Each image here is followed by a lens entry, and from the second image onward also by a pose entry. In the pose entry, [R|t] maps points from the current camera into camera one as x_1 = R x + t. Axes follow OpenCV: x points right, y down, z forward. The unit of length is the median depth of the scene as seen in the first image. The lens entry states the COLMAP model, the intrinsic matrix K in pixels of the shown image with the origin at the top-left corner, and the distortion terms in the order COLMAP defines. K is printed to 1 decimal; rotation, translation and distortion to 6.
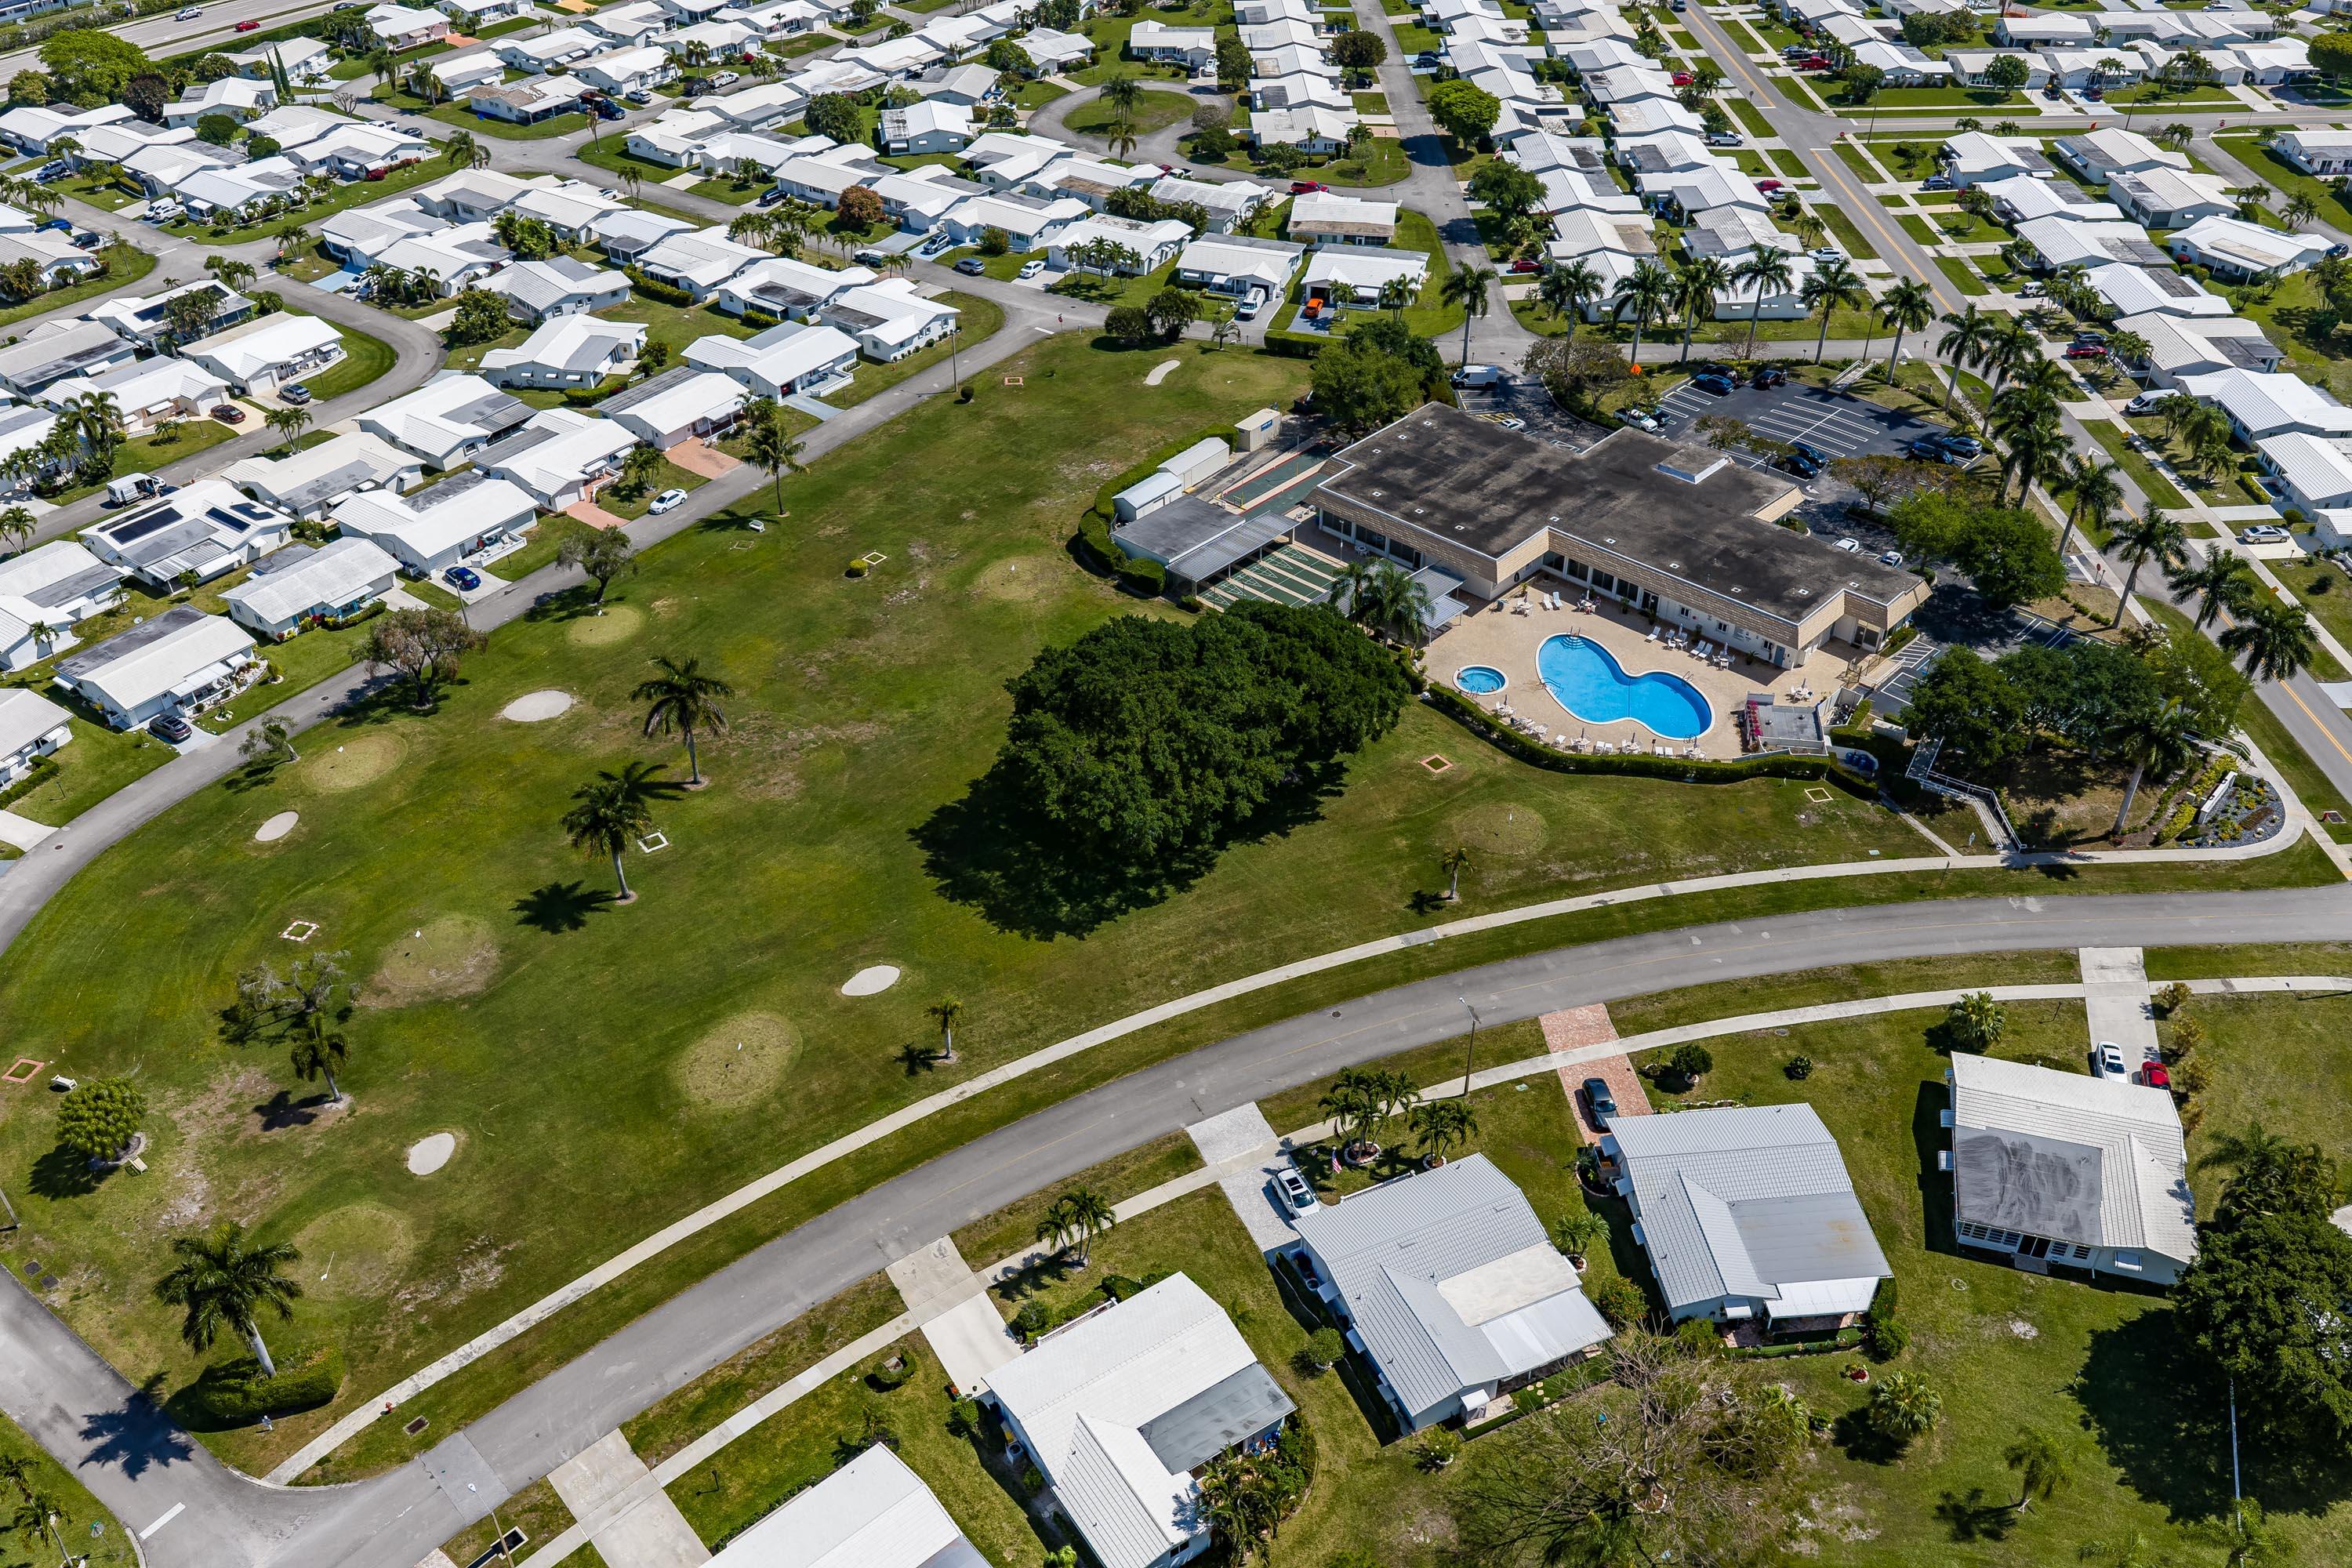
lens RADIAL K [[1935.9, 0, 1176.0], [0, 1935.9, 784.0], [0, 0, 1]] dist [0.021548, -0.034476]
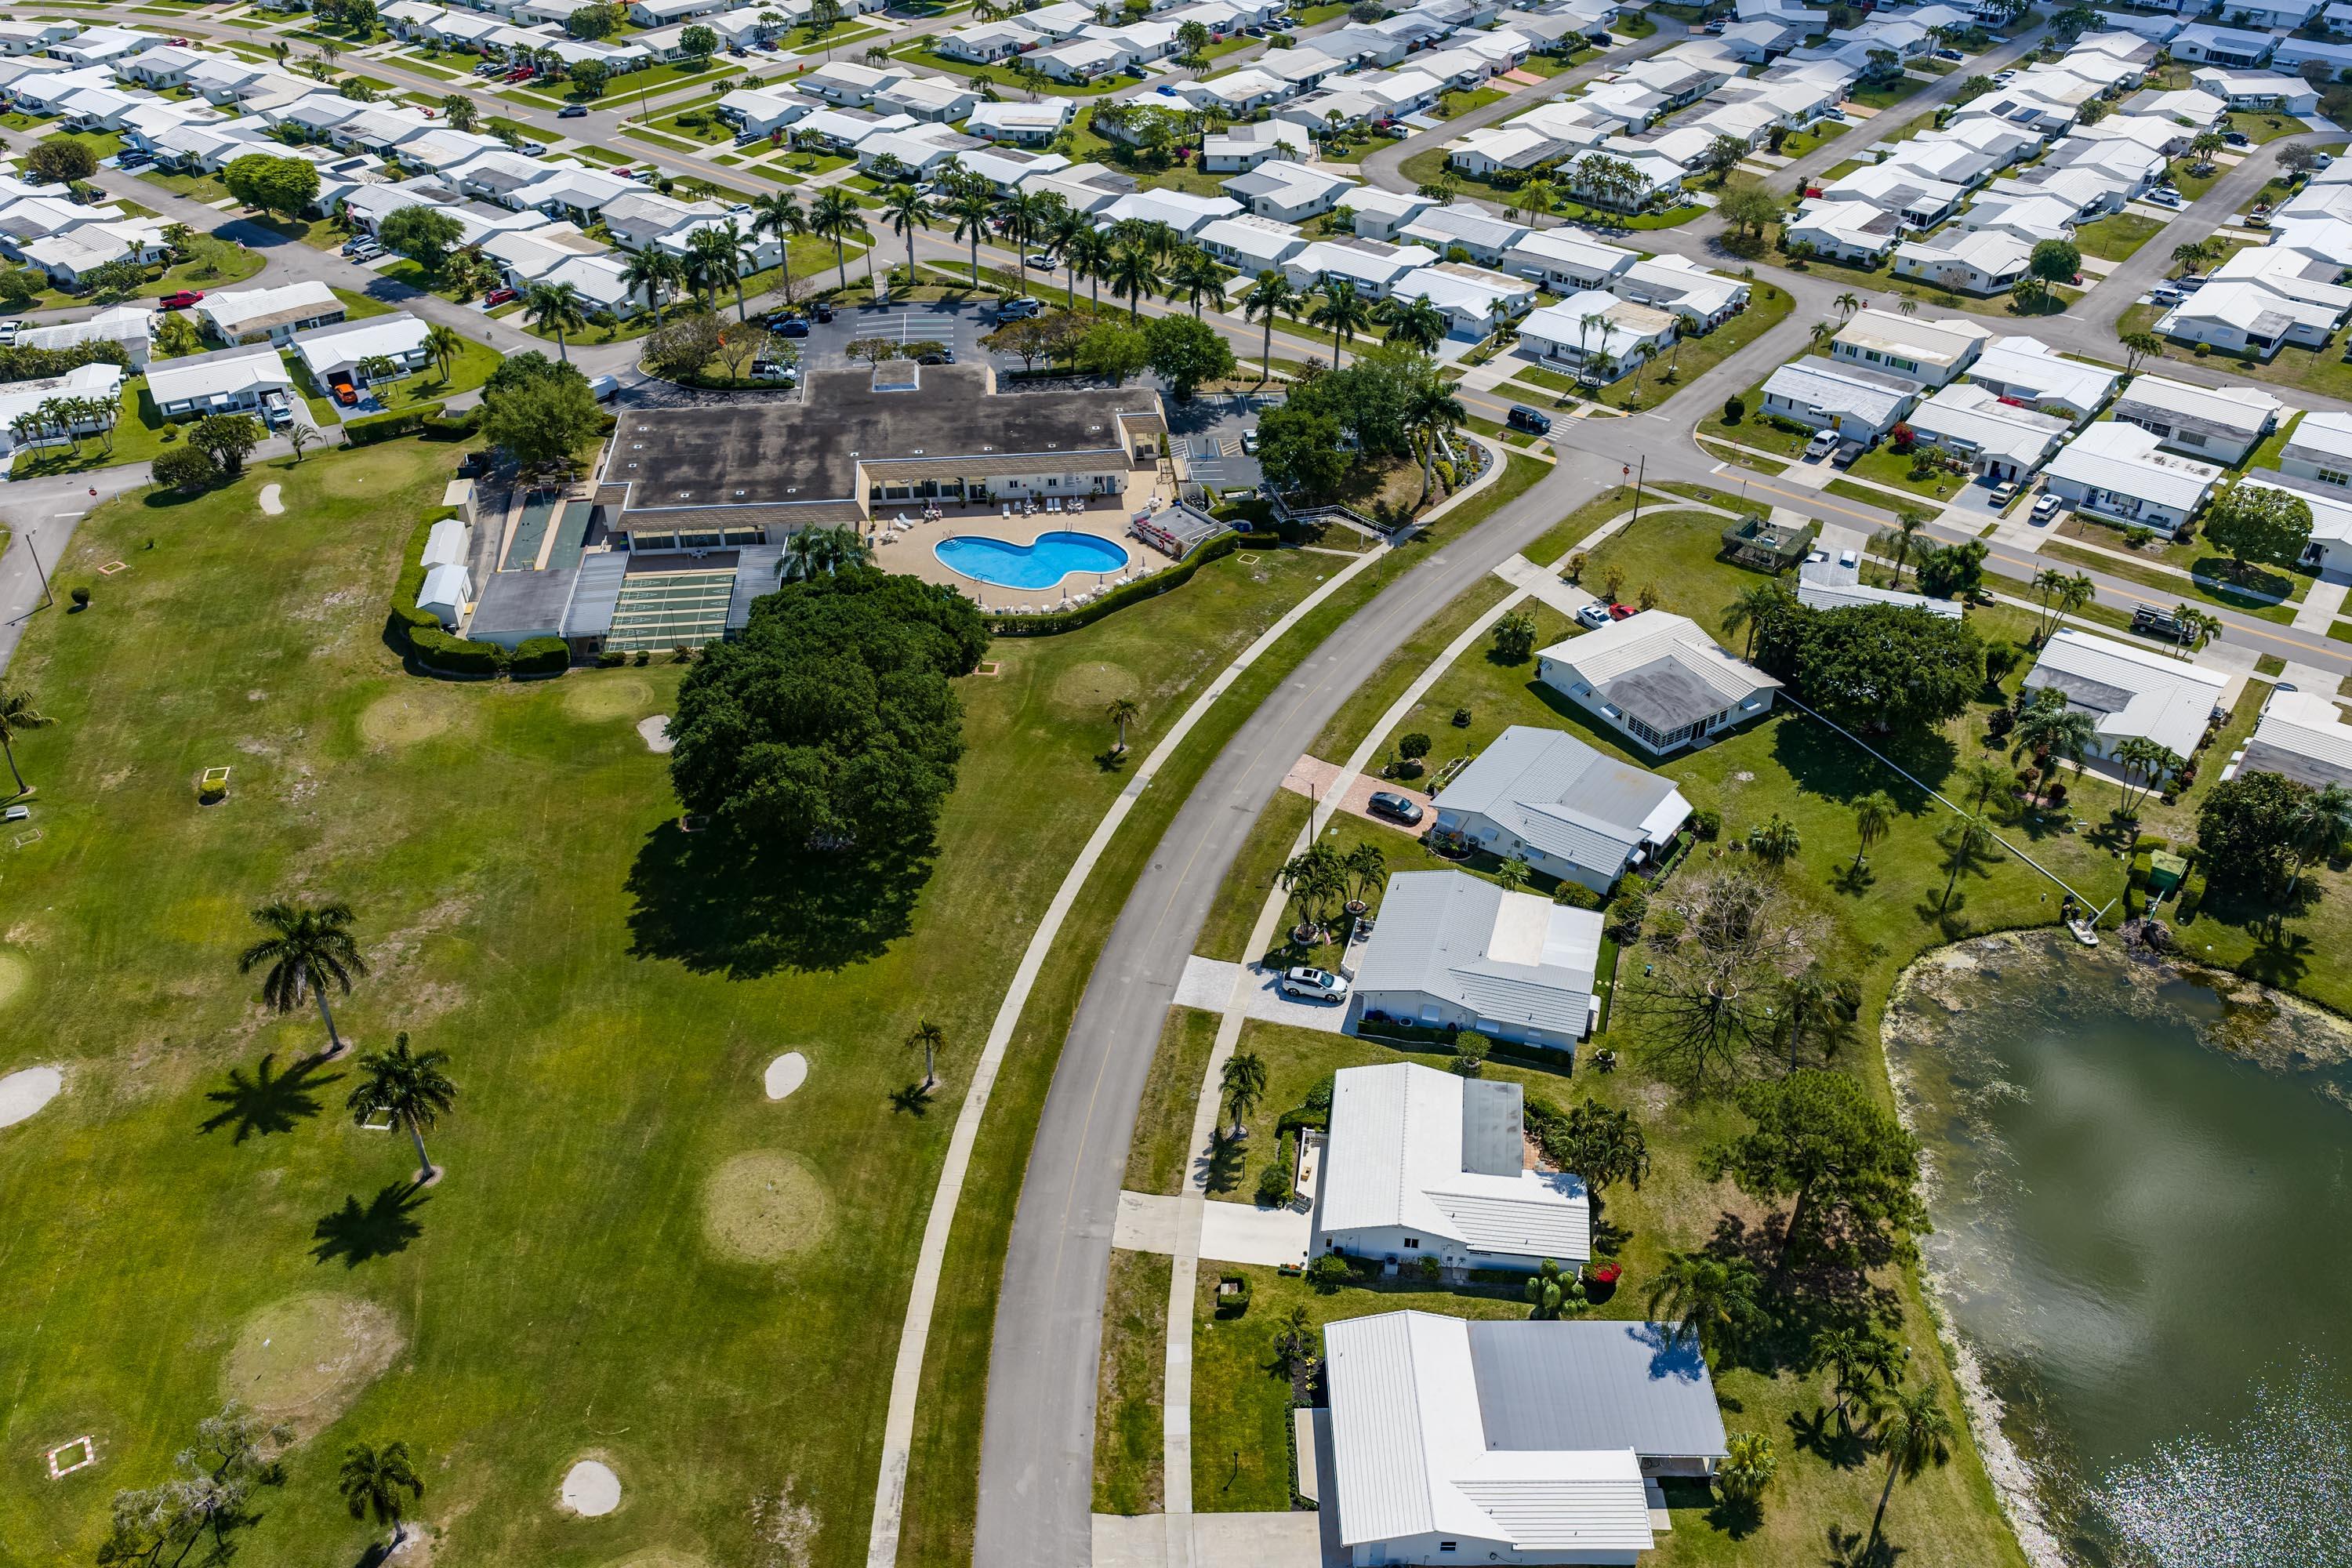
lens RADIAL K [[1935.9, 0, 1176.0], [0, 1935.9, 784.0], [0, 0, 1]] dist [0.021548, -0.034476]
pose [[0.657476, -0.427647, 0.620357, -0.408030], [0.447368, 0.884057, 0.135295, -0.044102], [-0.606290, 0.188575, 0.772562, 0.129589]]
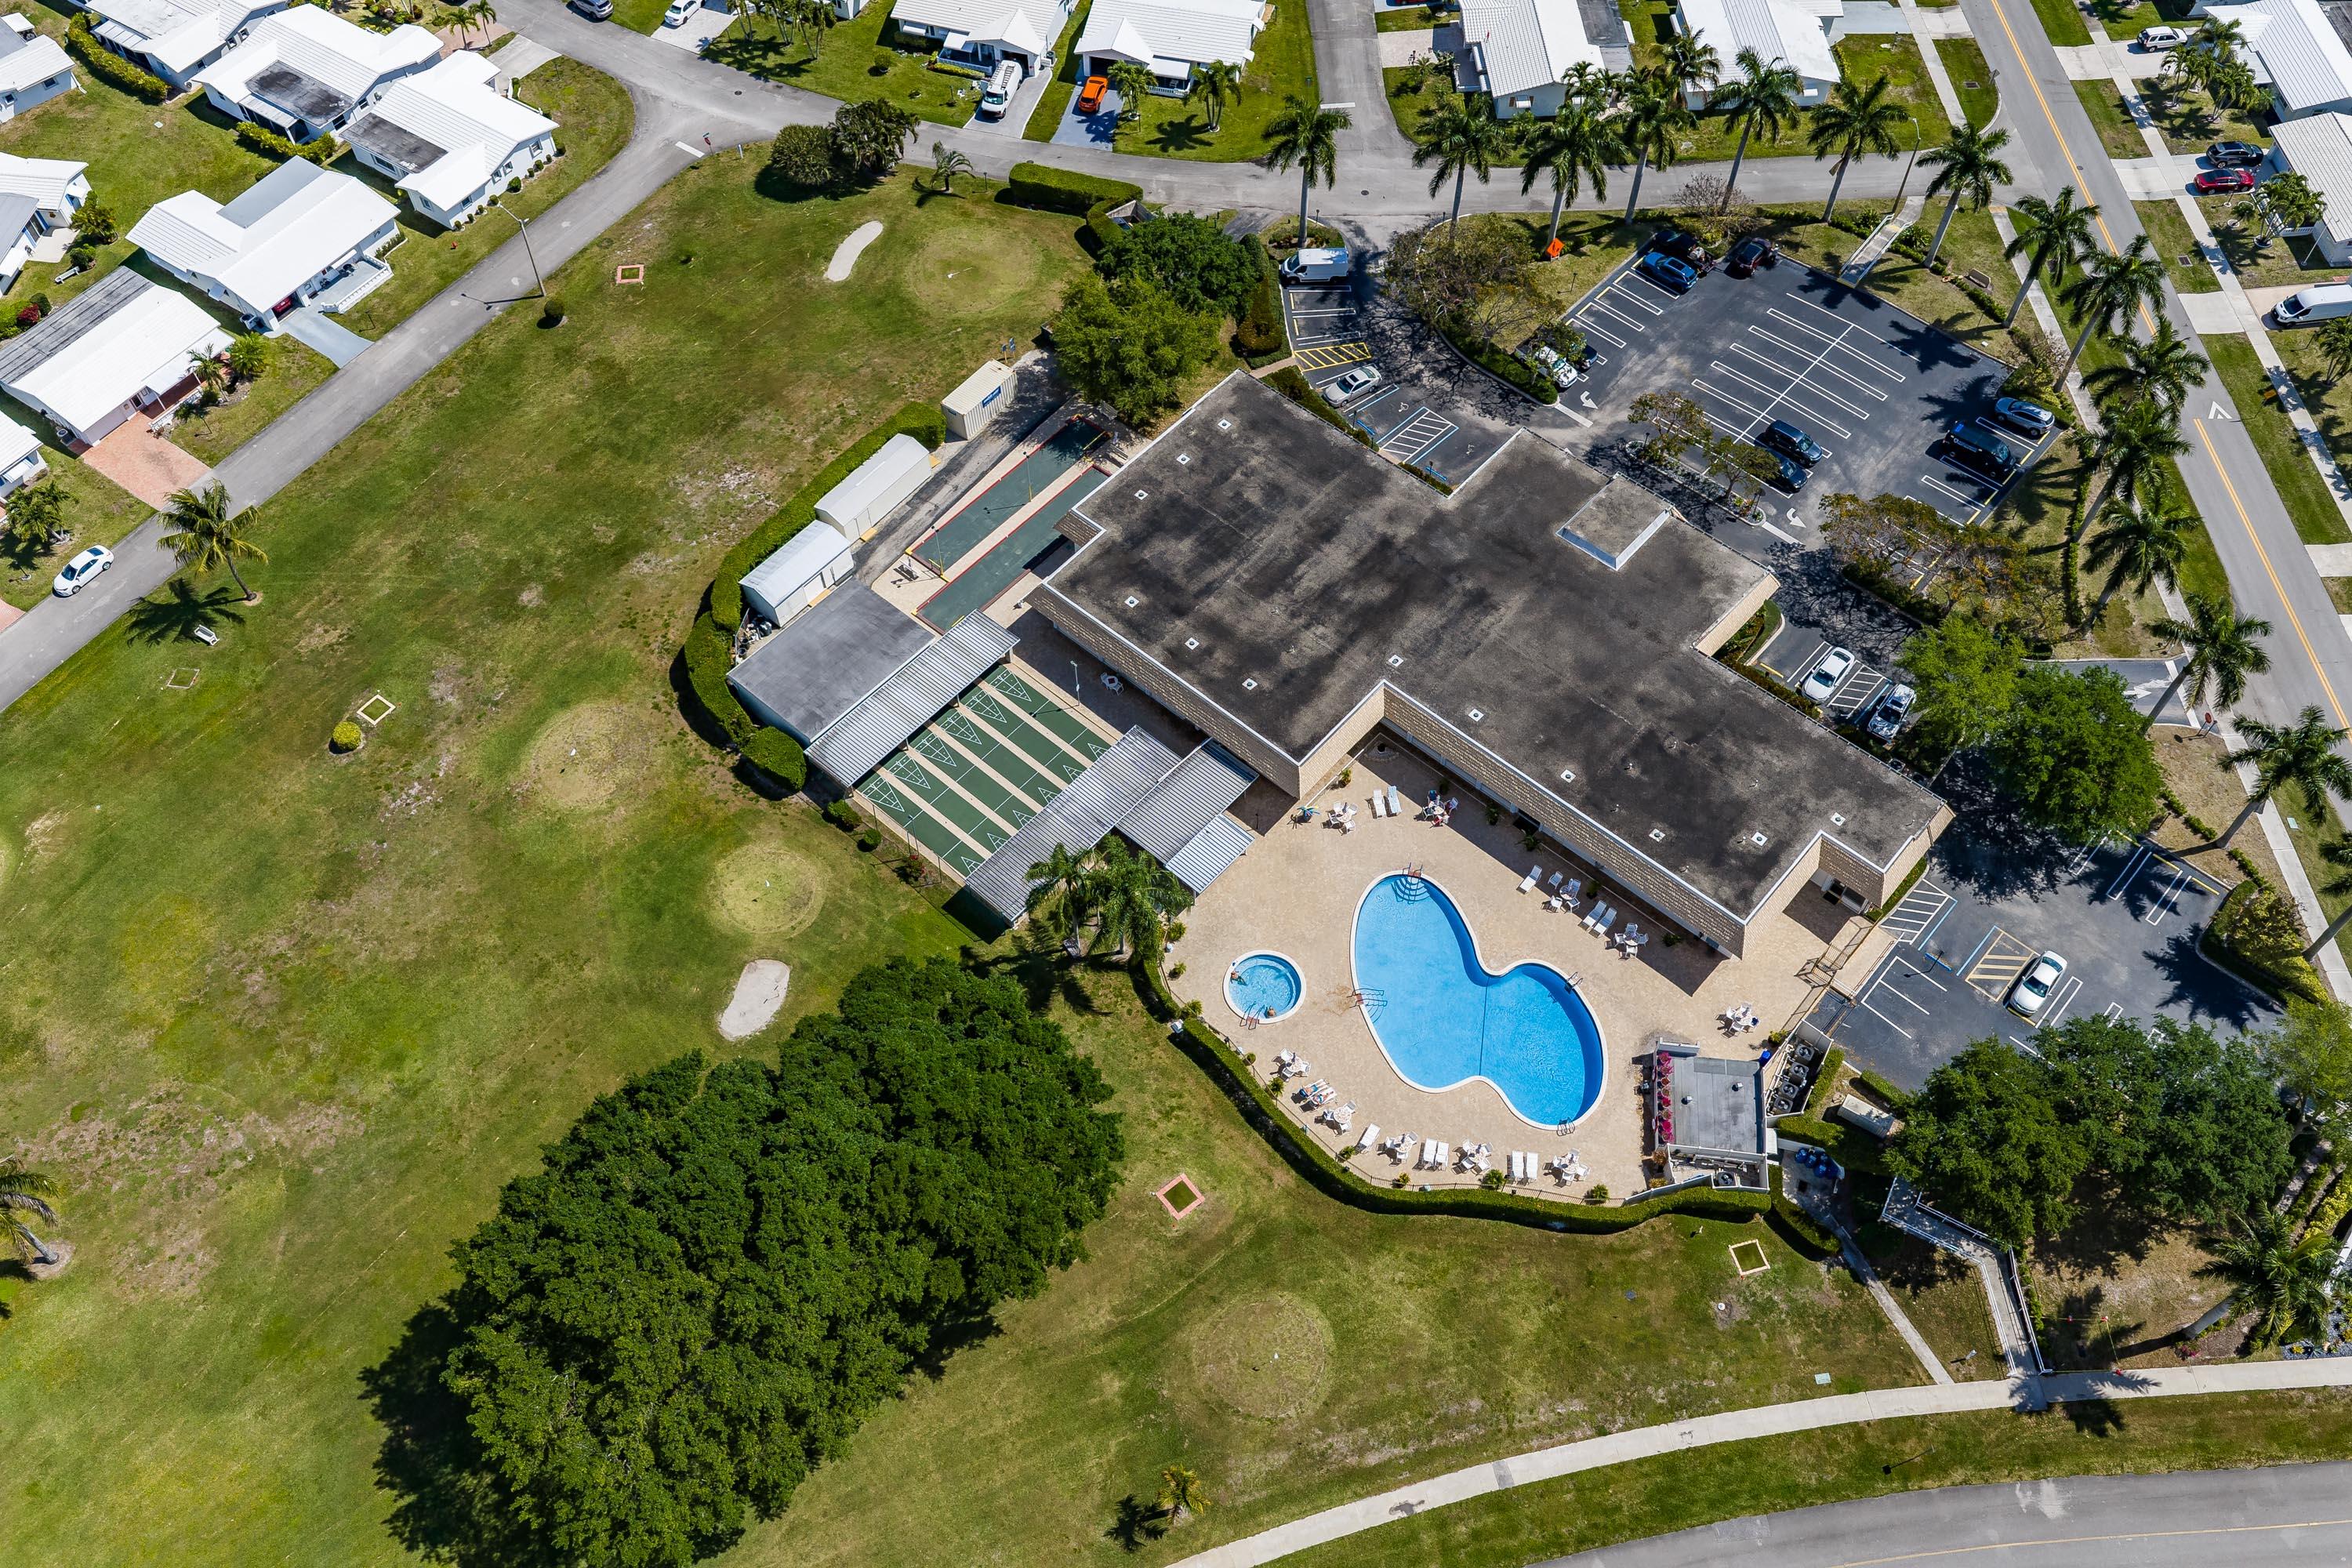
lens RADIAL K [[1935.9, 0, 1176.0], [0, 1935.9, 784.0], [0, 0, 1]] dist [0.021548, -0.034476]
pose [[0.999666, -0.022606, 0.012535, 0.111669], [0.017155, 0.942958, 0.332469, -0.316200], [-0.019336, -0.332143, 0.943031, 0.368926]]
